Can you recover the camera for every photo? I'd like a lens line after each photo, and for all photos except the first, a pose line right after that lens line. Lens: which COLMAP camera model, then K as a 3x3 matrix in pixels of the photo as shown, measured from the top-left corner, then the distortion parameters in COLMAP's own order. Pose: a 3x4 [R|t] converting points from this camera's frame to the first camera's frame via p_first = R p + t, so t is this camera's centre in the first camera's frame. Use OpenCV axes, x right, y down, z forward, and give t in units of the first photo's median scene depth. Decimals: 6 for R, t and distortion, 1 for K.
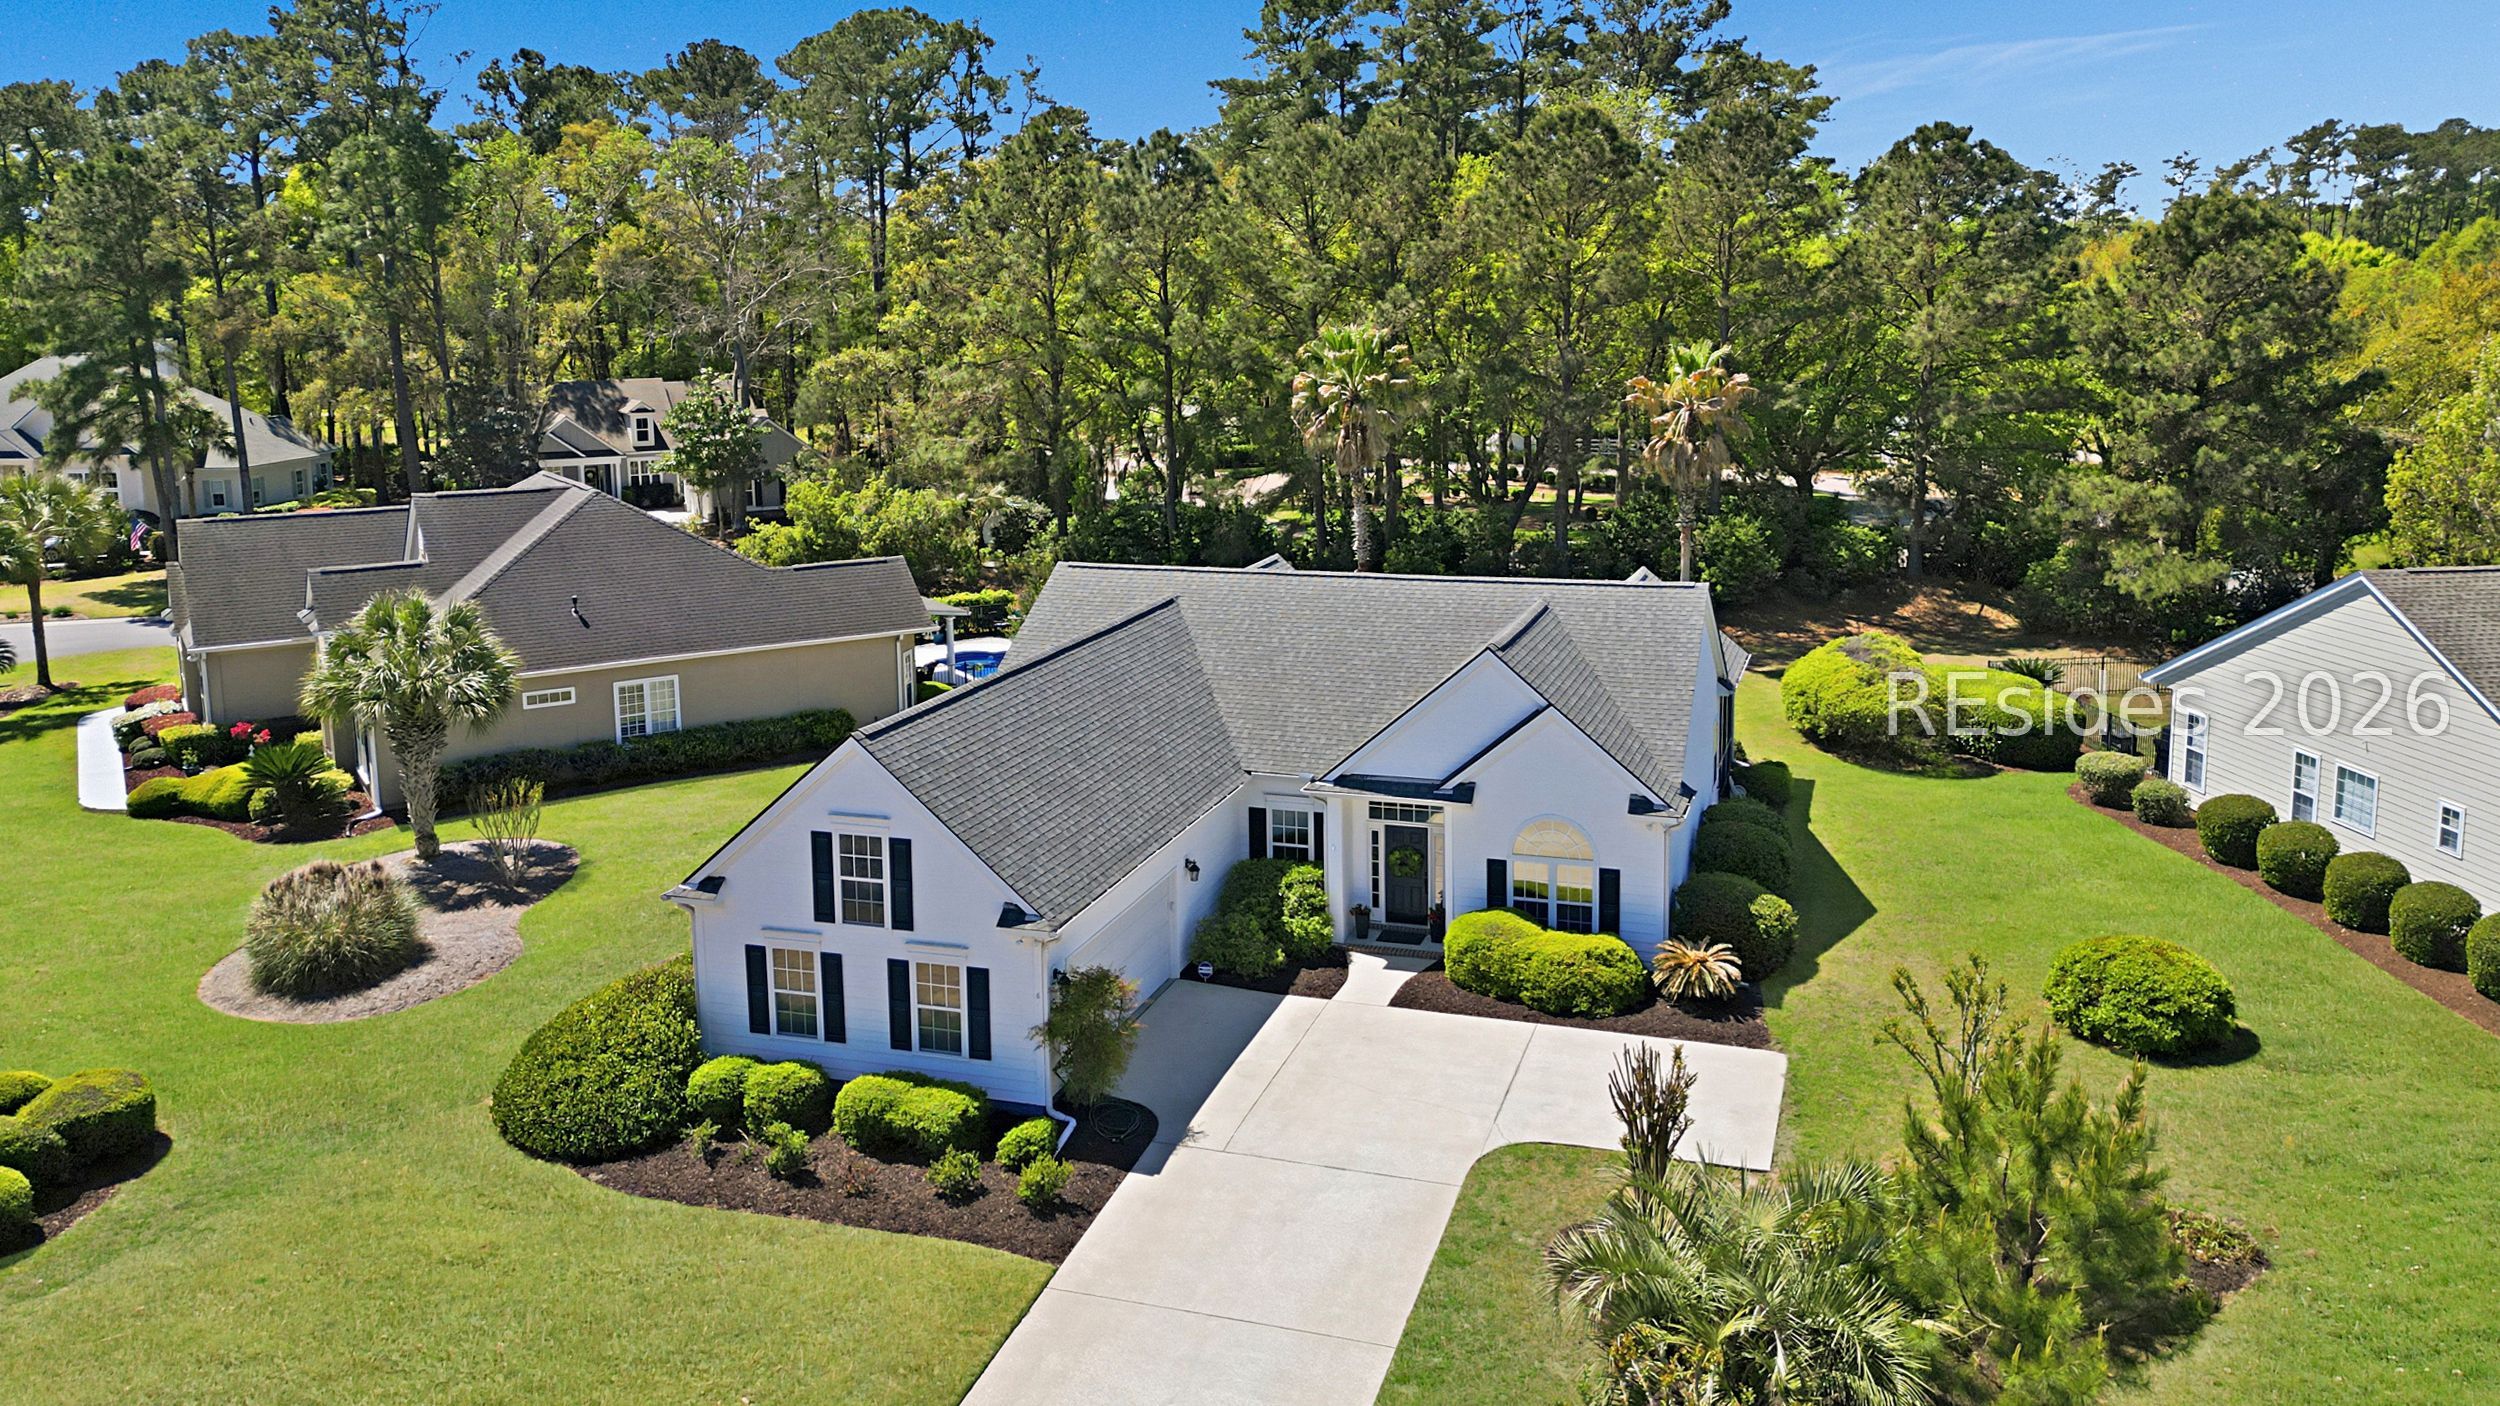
lens RADIAL K [[1936.1, 0, 1250.0], [0, 1936.1, 703.0], [0, 0, 1]] dist [-0.002340, -0.001648]
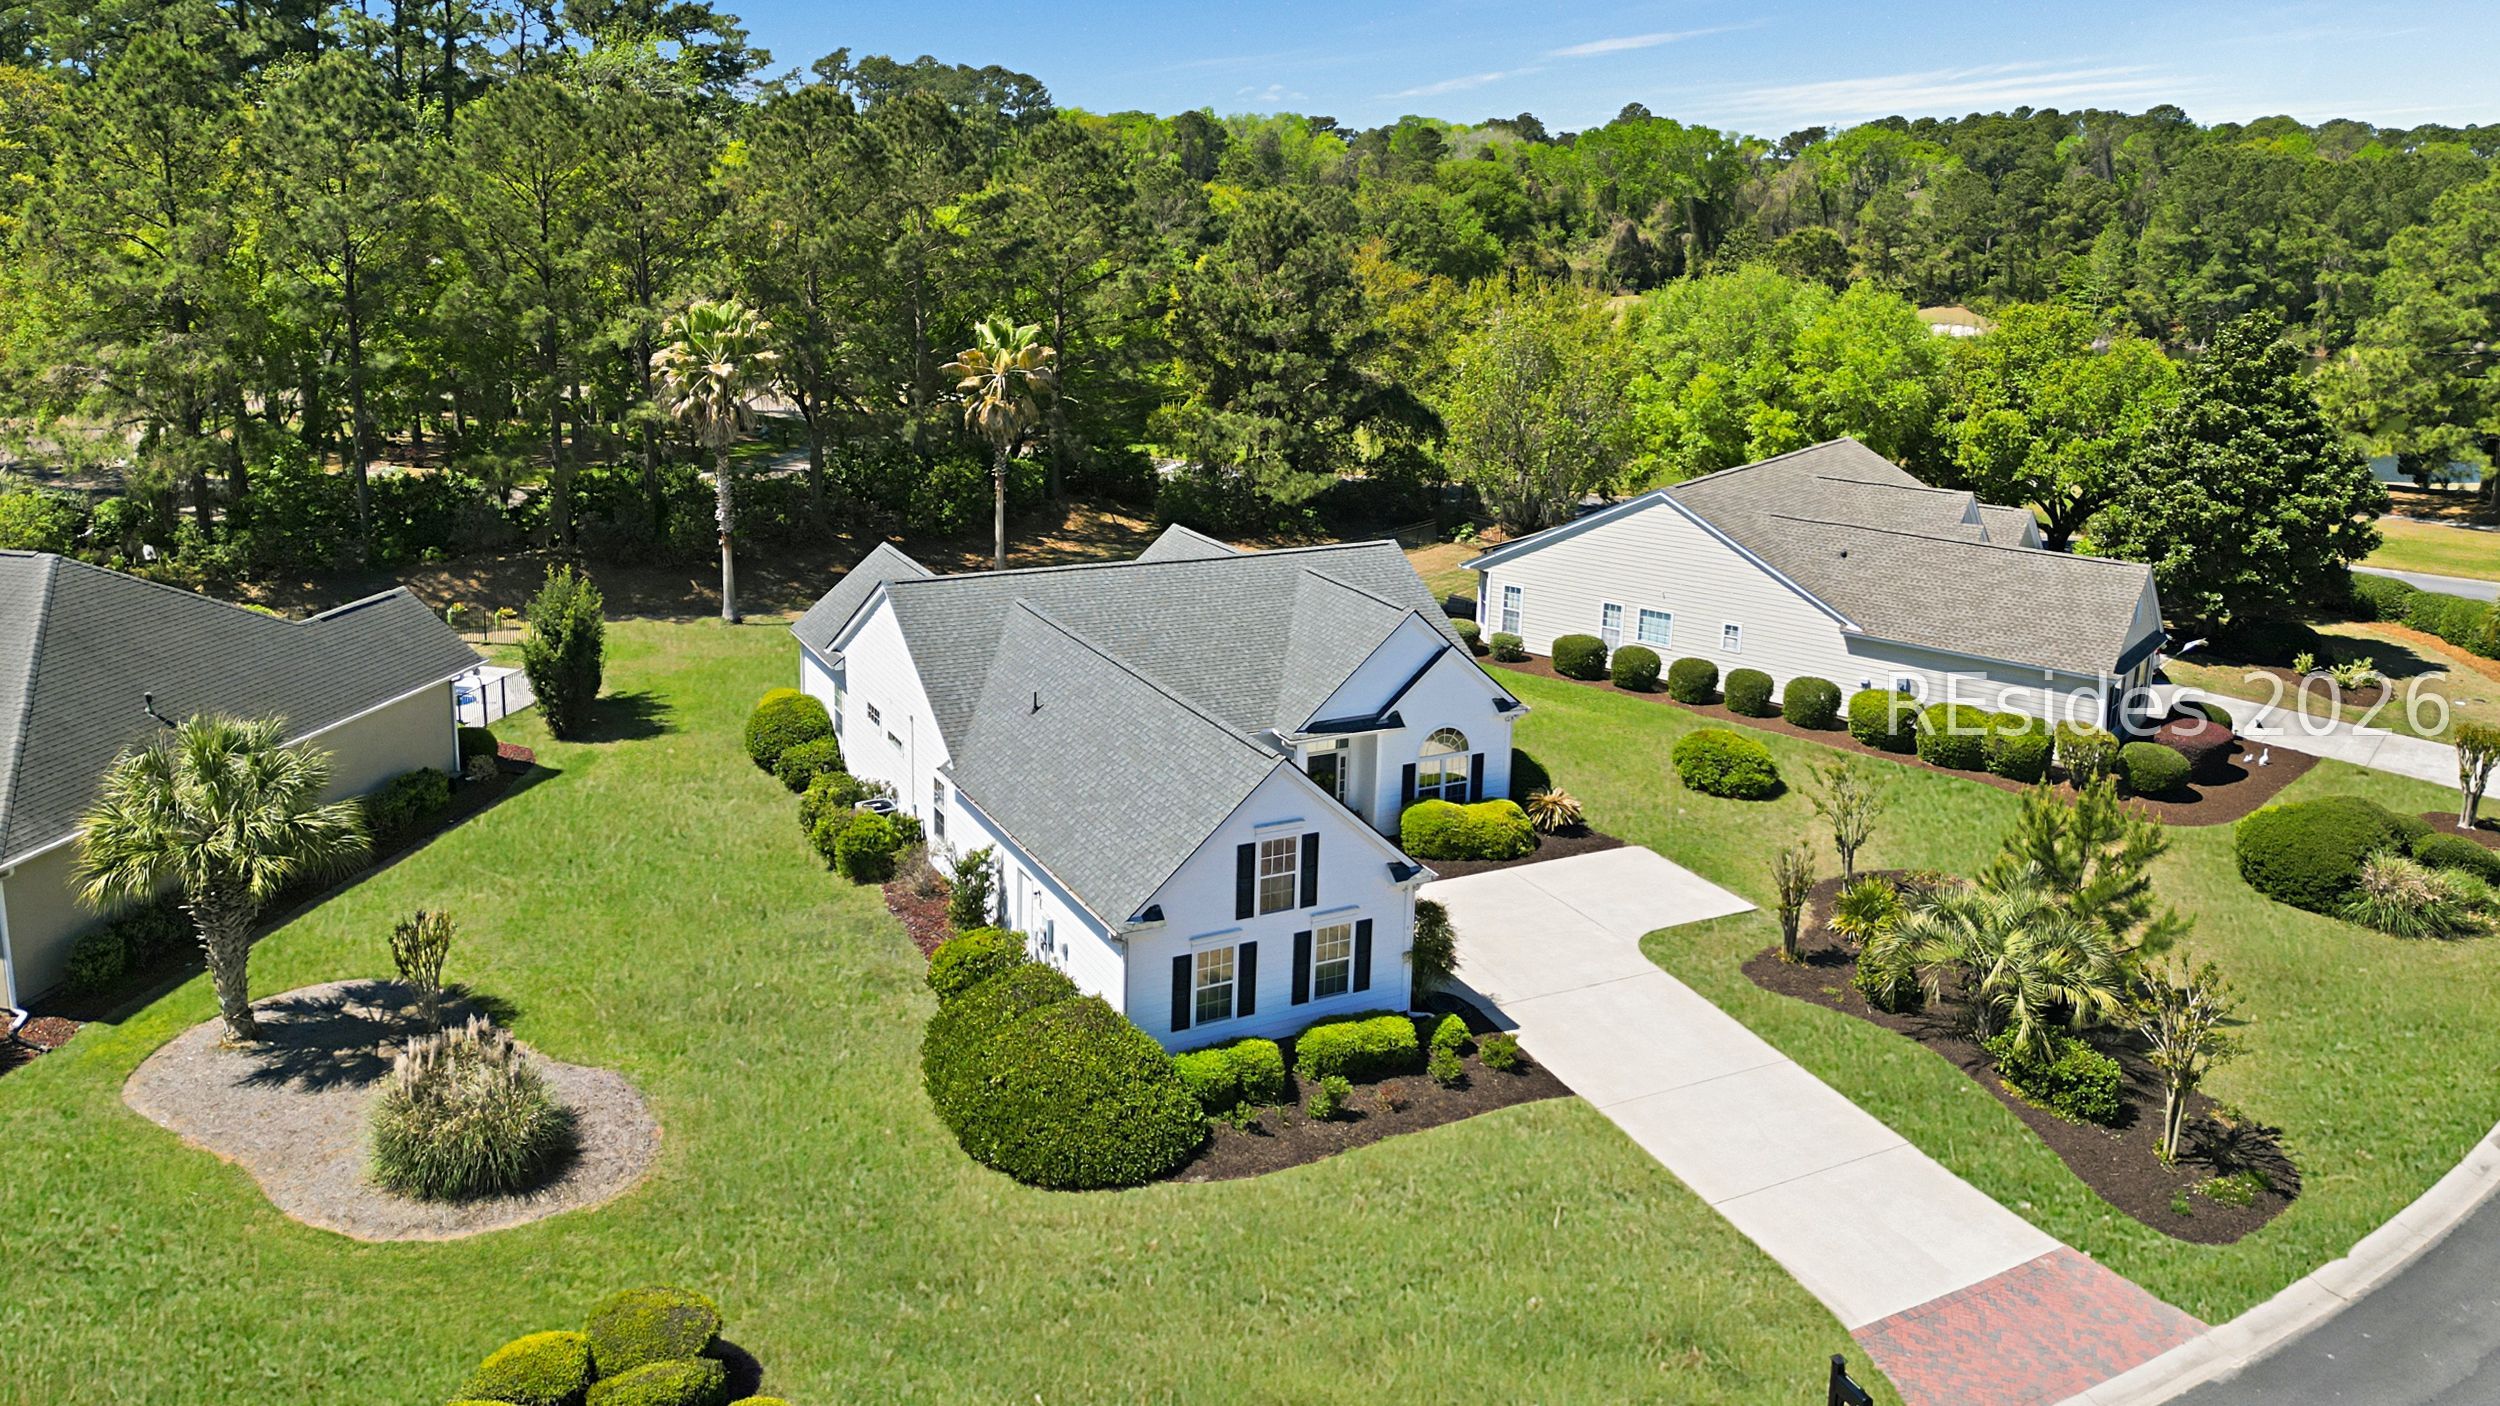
lens RADIAL K [[1852.3, 0, 1250.0], [0, 1852.3, 703.0], [0, 0, 1]] dist [0.071043, 0.000230]
pose [[0.688557, -0.173696, 0.704073, -0.997173], [0.120911, 0.984799, 0.124705, -0.159754], [-0.715032, -0.000736, 0.699092, 0.196439]]
